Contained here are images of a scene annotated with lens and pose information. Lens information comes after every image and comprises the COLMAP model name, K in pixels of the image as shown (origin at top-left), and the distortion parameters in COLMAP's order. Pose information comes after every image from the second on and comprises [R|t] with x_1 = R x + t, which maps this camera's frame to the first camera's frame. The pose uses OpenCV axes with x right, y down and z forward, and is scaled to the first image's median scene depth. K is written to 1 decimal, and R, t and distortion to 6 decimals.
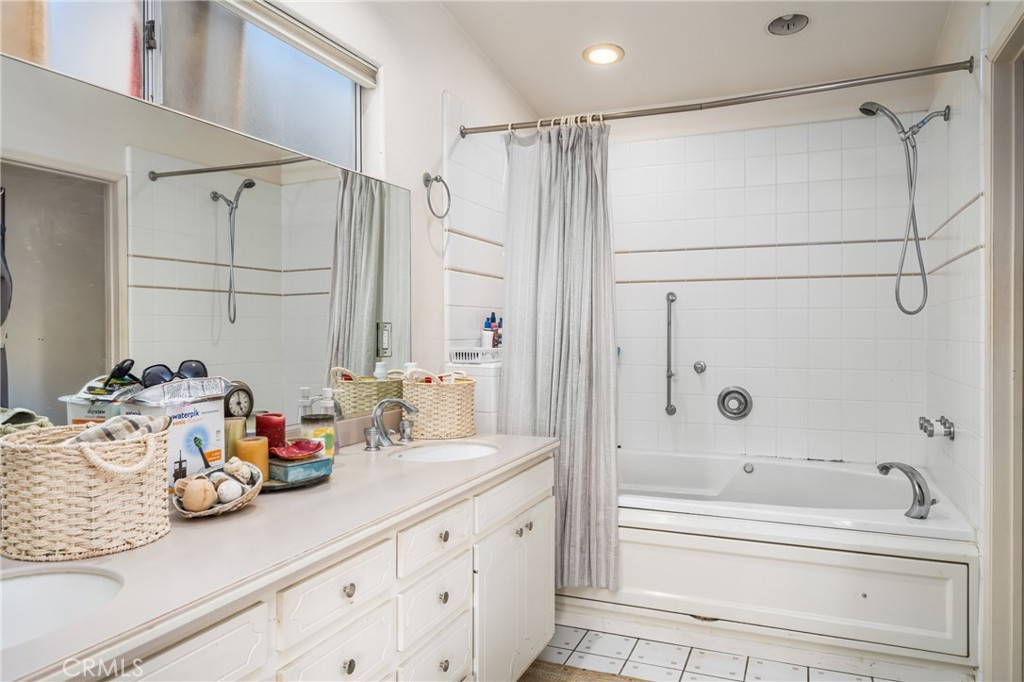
lens RADIAL K [[698.5, 0, 512.1], [0, 698.5, 336.8], [0, 0, 1]] dist [0.000894, 0.000017]
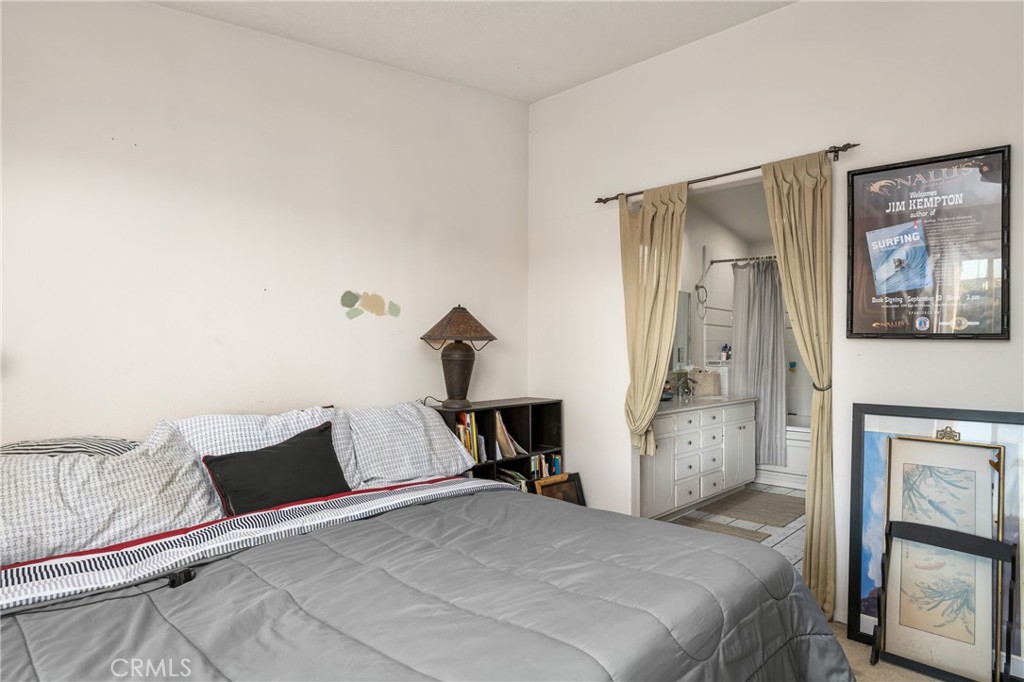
lens RADIAL K [[594.5, 0, 514.0], [0, 594.5, 340.0], [0, 0, 1]] dist [0.005062, 0.000097]
pose [[0.939406, 0.001108, -0.342804, -0.014578], [-0.011982, 0.999490, -0.029604, 0.016992], [0.342597, 0.031917, 0.938940, -1.047457]]
